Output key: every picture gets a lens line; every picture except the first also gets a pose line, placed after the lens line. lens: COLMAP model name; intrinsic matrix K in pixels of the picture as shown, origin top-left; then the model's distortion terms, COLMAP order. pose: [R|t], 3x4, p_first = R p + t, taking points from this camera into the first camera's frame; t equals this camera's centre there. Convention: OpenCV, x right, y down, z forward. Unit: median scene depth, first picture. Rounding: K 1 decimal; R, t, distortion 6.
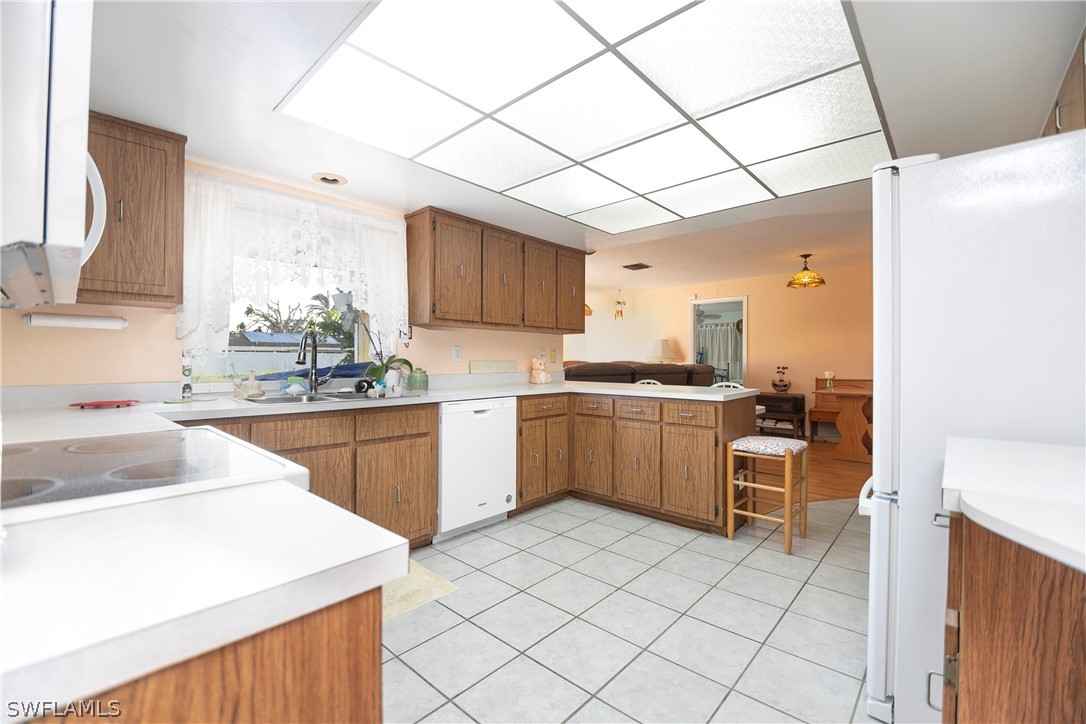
lens RADIAL K [[456.3, 0, 544.9], [0, 456.3, 360.4], [0, 0, 1]] dist [0.000298, -0.011213]
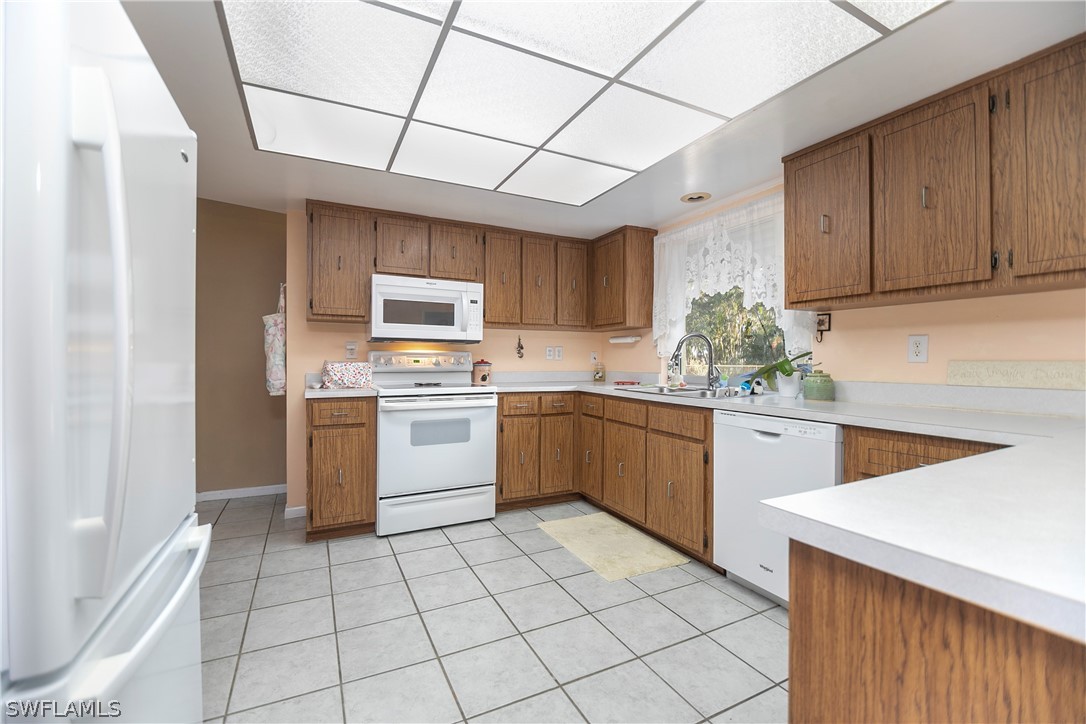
lens RADIAL K [[456.3, 0, 544.9], [0, 456.3, 360.4], [0, 0, 1]] dist [0.000298, -0.011213]
pose [[-0.353834, -0.001021, -0.935308, 0.546438], [-0.002695, 0.999996, -0.000072, 0.002385], [0.935304, 0.002495, -0.353835, 0.813820]]
